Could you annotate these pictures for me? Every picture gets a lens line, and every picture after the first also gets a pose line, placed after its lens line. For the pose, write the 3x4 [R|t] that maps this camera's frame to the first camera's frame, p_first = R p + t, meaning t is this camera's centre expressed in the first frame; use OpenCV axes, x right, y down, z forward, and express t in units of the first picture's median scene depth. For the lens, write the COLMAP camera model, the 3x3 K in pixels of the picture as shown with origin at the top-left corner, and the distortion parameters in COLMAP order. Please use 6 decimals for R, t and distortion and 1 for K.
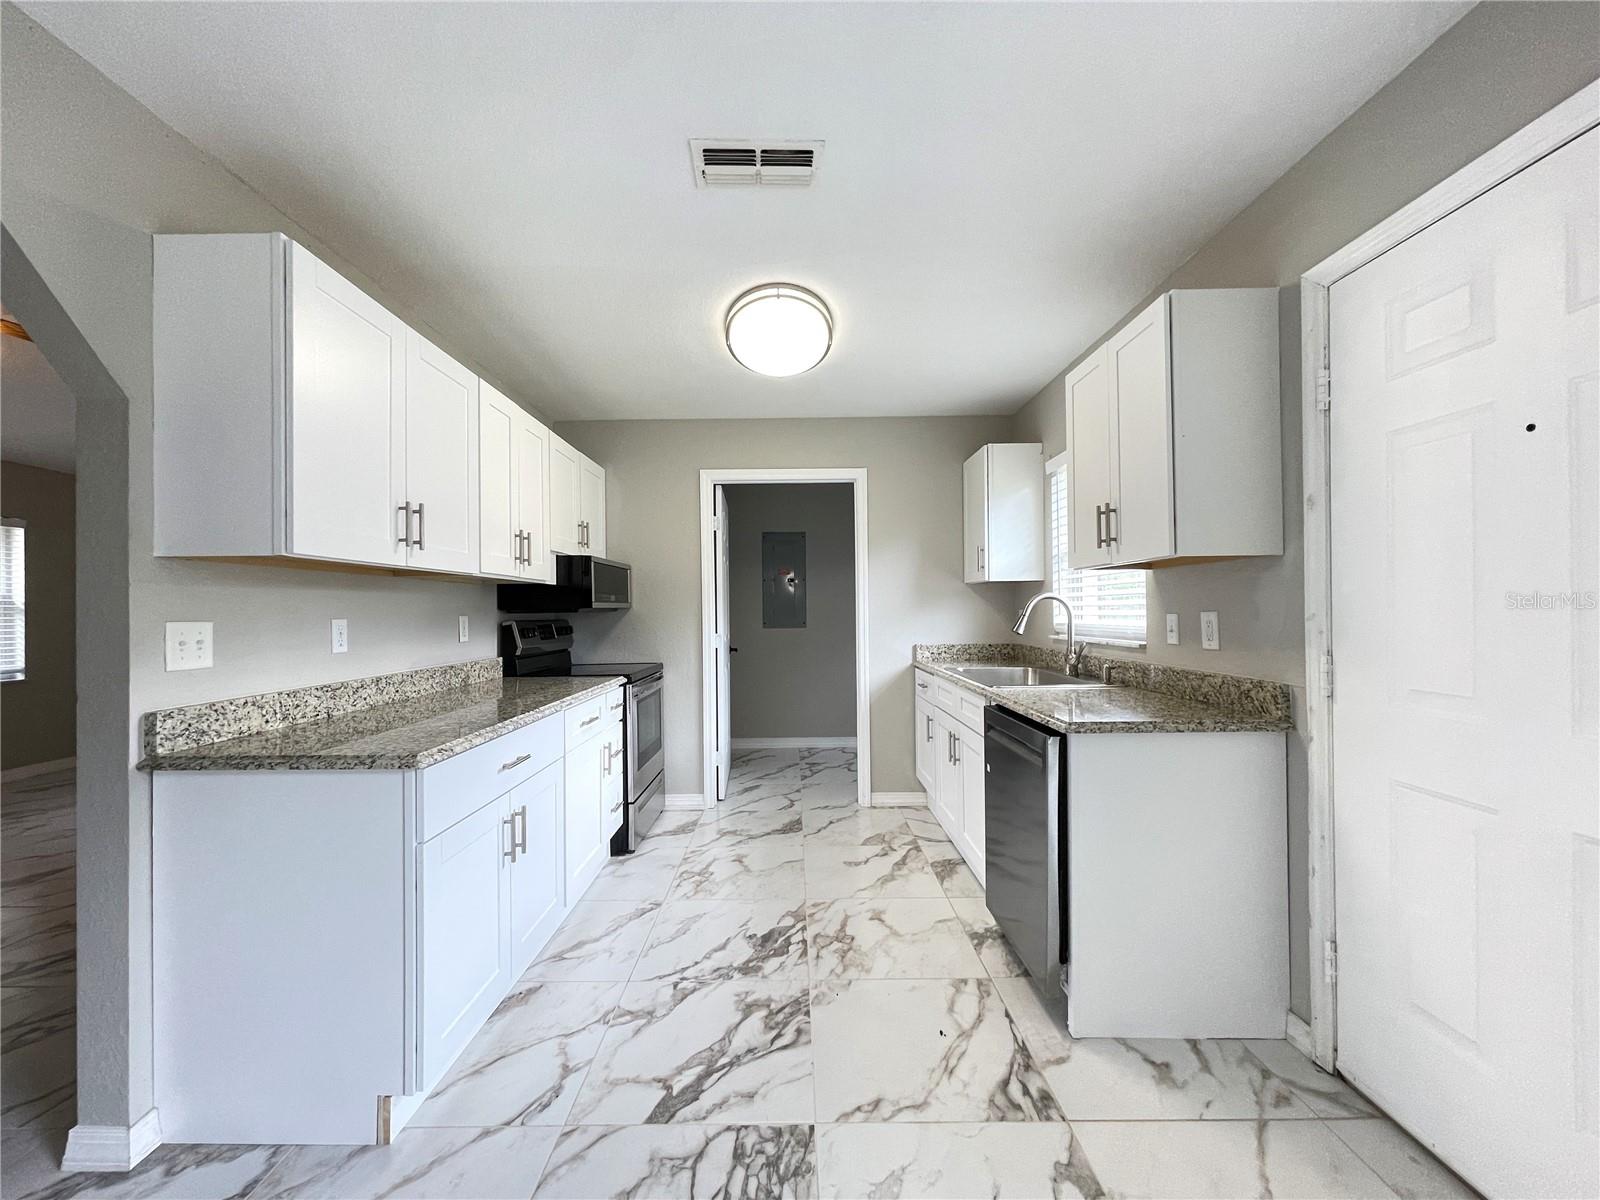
lens RADIAL K [[648.1, 0, 793.0], [0, 648.1, 606.7], [0, 0, 1]] dist [-0.002869, 0.003341]
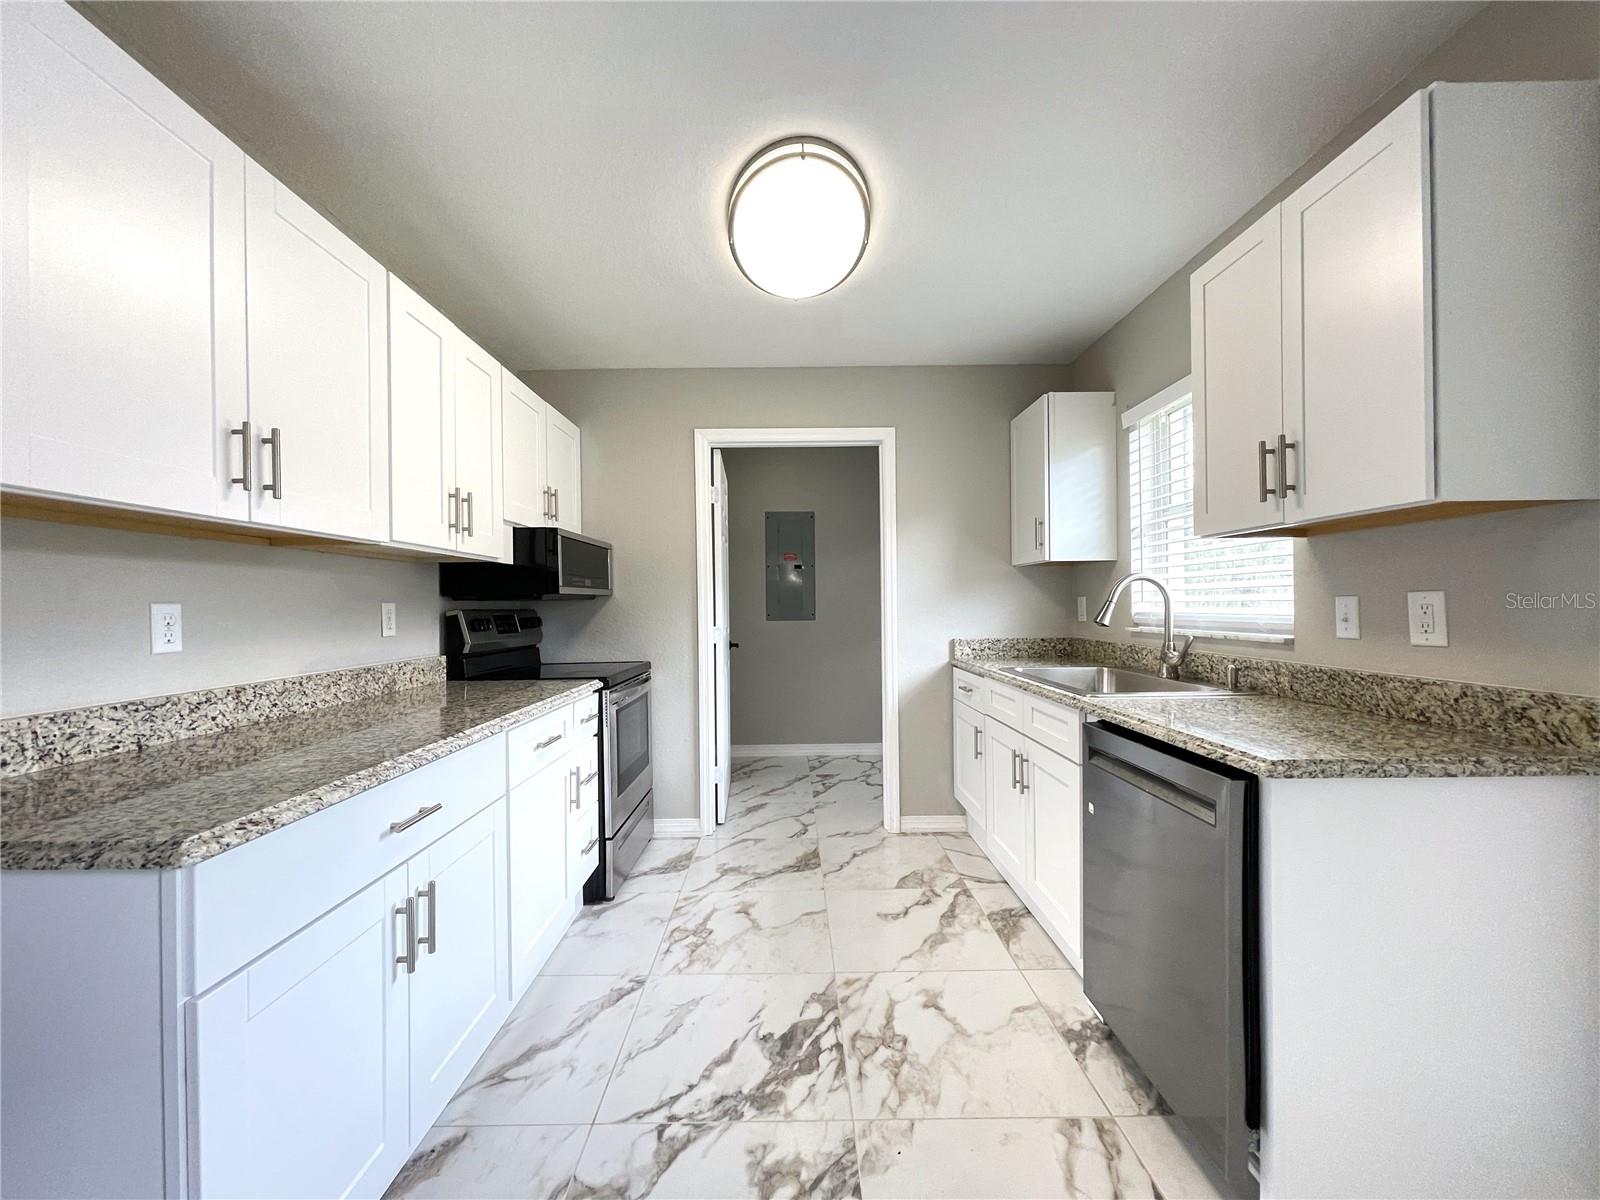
lens RADIAL K [[648.1, 0, 793.0], [0, 648.1, 606.7], [0, 0, 1]] dist [-0.002869, 0.003341]
pose [[0.999977, -0.001097, 0.006648, -0.040006], [0.001040, 0.999962, 0.008635, 0.015918], [-0.006658, -0.008628, 0.999941, 0.284976]]
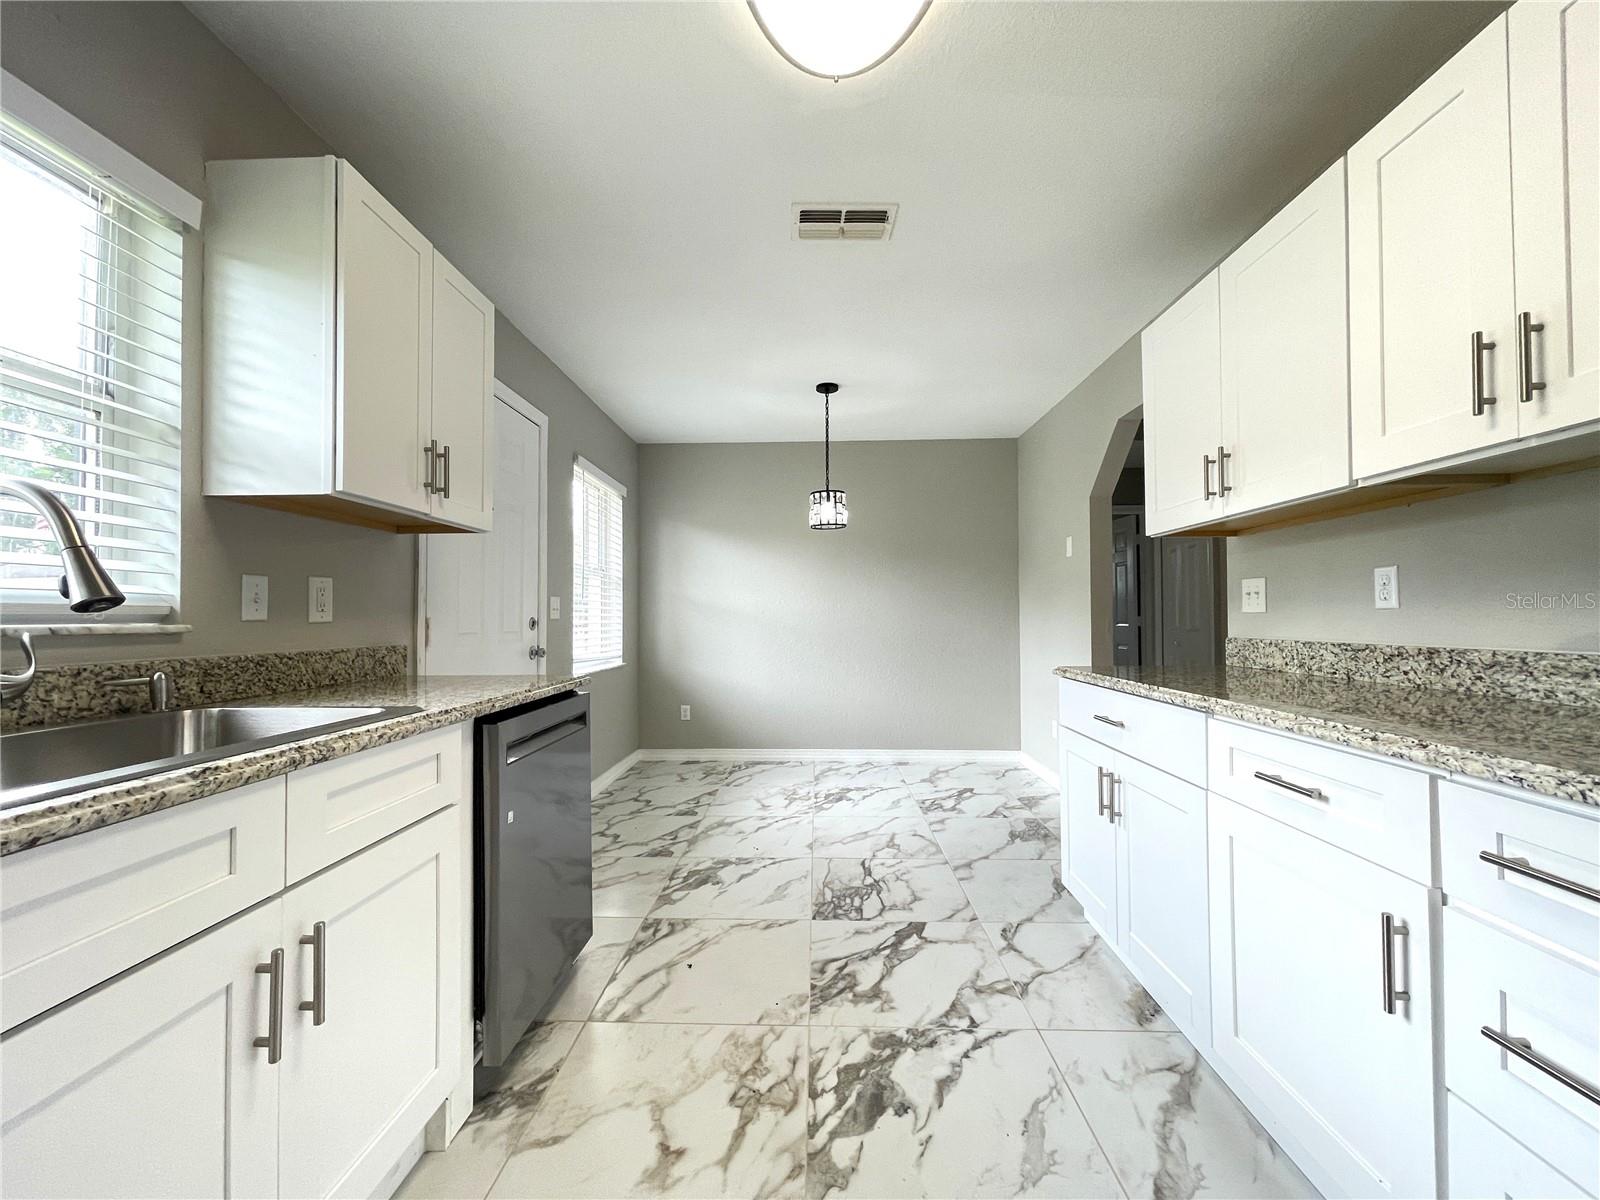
lens RADIAL K [[648.1, 0, 793.0], [0, 648.1, 606.7], [0, 0, 1]] dist [-0.002869, 0.003341]
pose [[-0.999197, 0.016825, 0.036350, 0.006766], [0.015985, 0.999601, -0.023272, 0.069622], [-0.036727, -0.022672, -0.999068, 1.678247]]
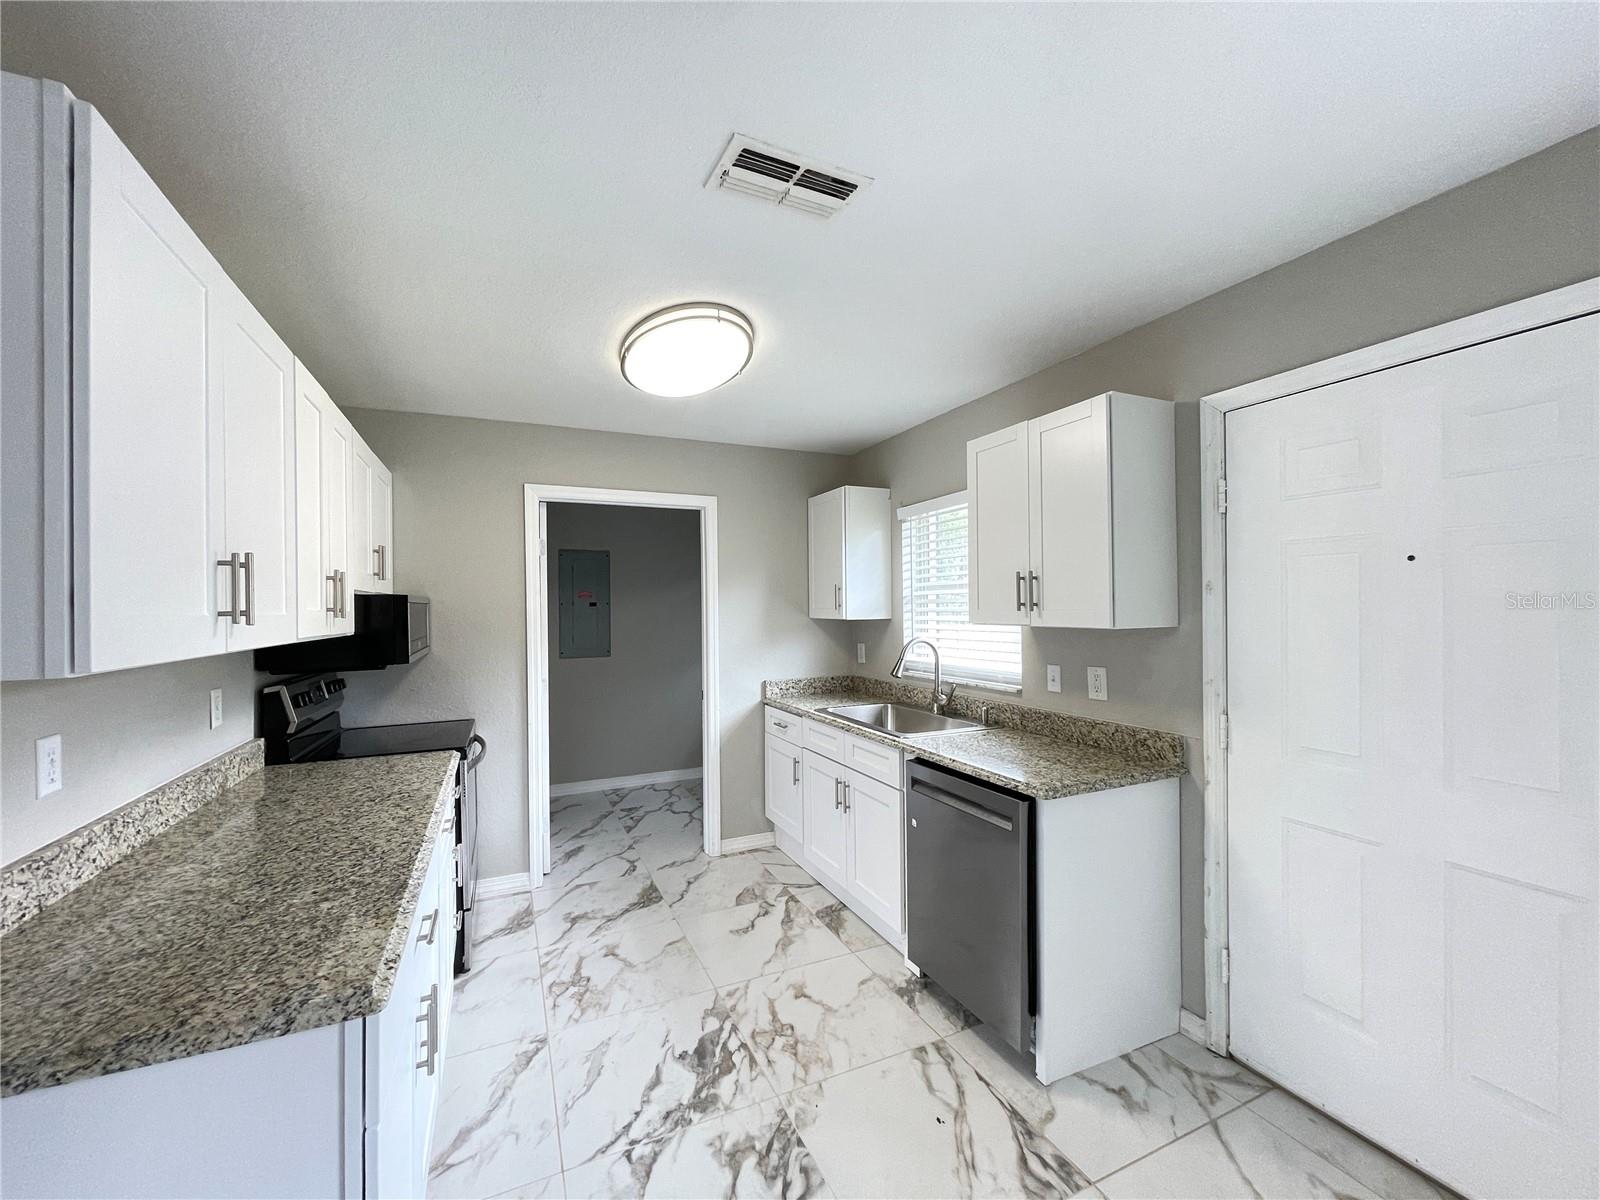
lens RADIAL K [[648.1, 0, 793.0], [0, 648.1, 606.7], [0, 0, 1]] dist [-0.002869, 0.003341]
pose [[0.909903, 0.000817, 0.414820, -0.301755], [-0.000812, 1.000000, -0.000190, -0.091628], [-0.414820, -0.000164, 0.909903, 0.164870]]
